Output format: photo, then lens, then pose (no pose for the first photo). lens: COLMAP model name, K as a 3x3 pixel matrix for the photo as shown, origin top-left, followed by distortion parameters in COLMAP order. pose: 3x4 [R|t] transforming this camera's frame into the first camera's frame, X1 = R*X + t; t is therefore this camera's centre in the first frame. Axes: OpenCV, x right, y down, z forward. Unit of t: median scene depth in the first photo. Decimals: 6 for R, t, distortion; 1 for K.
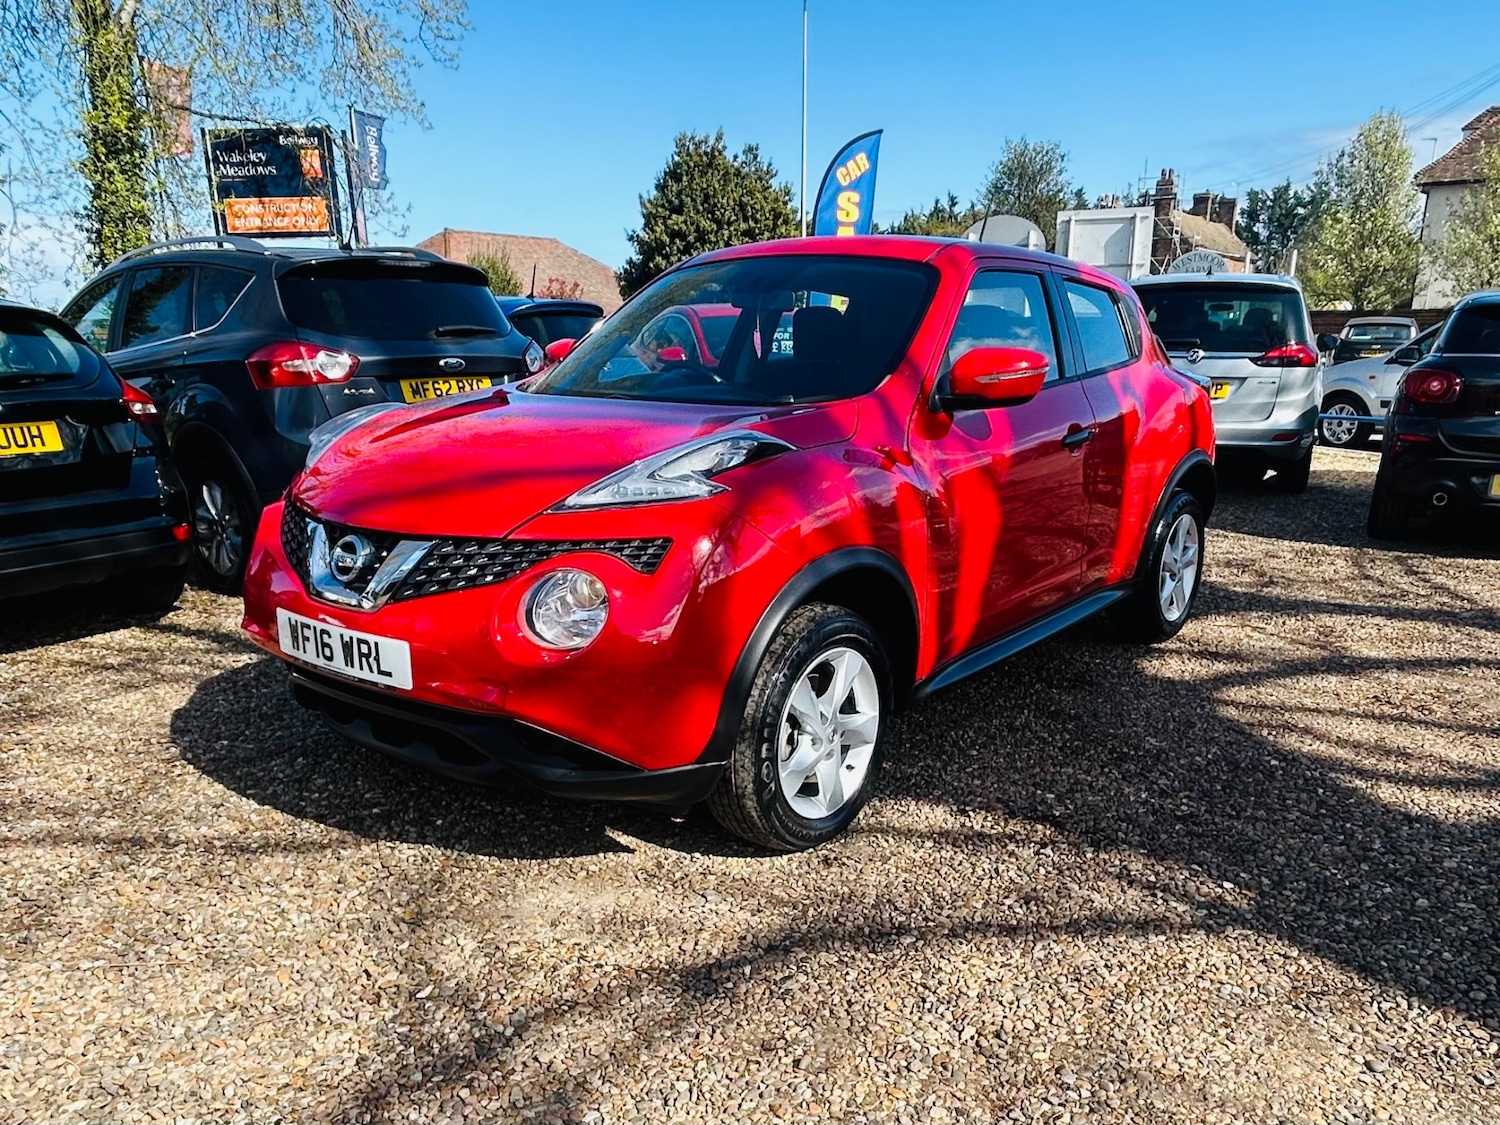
lens RADIAL K [[1174.6, 0, 780.5], [0, 1174.6, 713.1], [0, 0, 1]] dist [-0.008583, -0.008639]
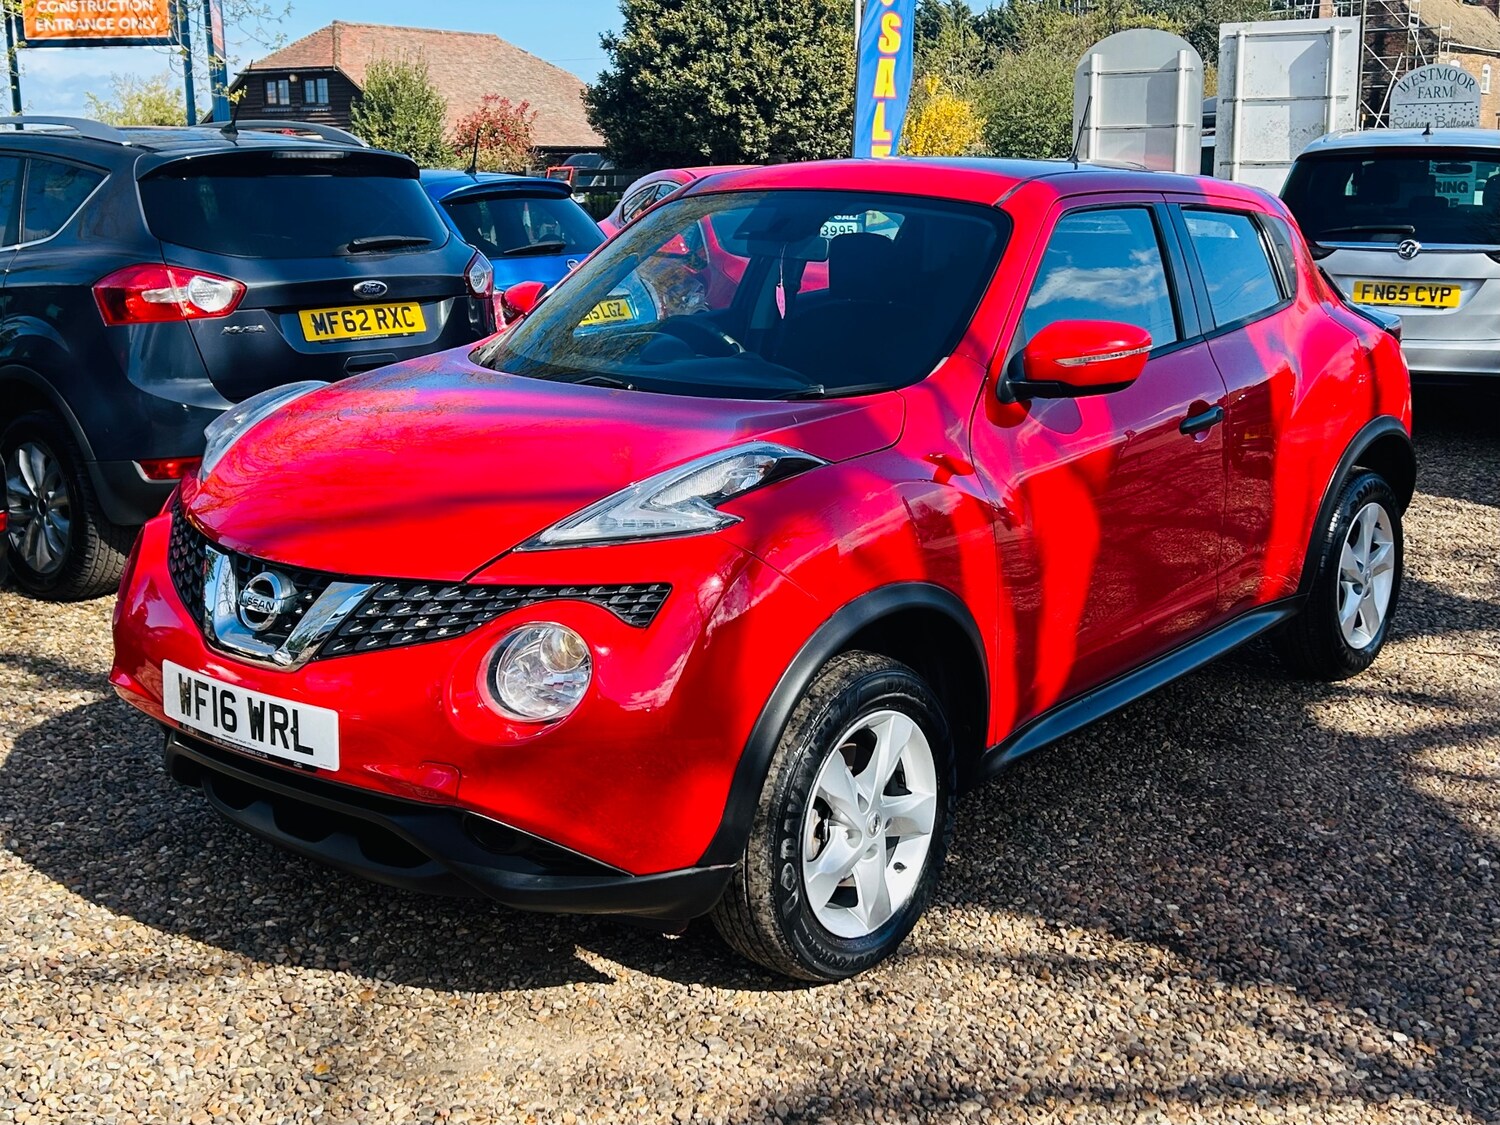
lens RADIAL K [[1774.4, 0, 780.1], [0, 1774.4, 489.2], [0, 0, 1]] dist [0.047743, 0.000000]
pose [[0.999709, 0.001129, -0.024078, 0.009802], [-0.004499, 0.990089, -0.140371, -0.034276], [0.023681, 0.140439, 0.989806, -0.172421]]
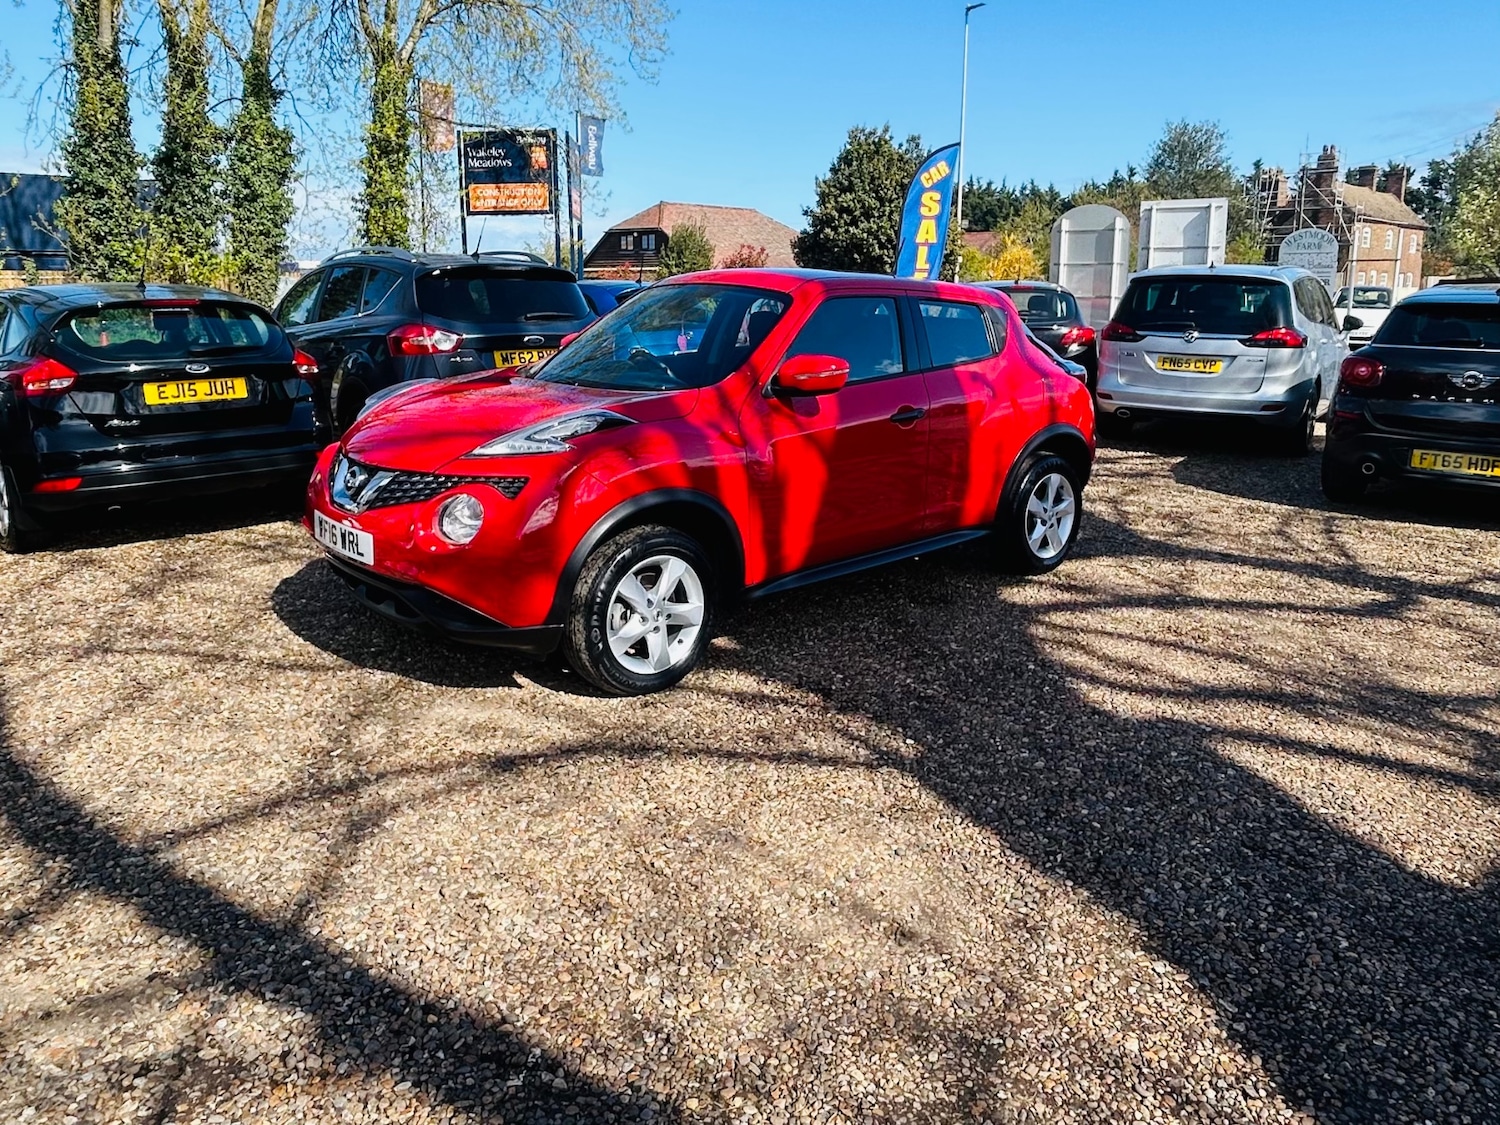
lens RADIAL K [[1063.5, 0, 723.1], [0, 1063.5, 464.0], [0, 0, 1]] dist [0.002603, -0.016363]
pose [[0.982594, 0.041181, -0.181142, 0.336993], [-0.068612, 0.986622, -0.147883, 0.020830], [0.172628, 0.157737, 0.972275, -0.277837]]
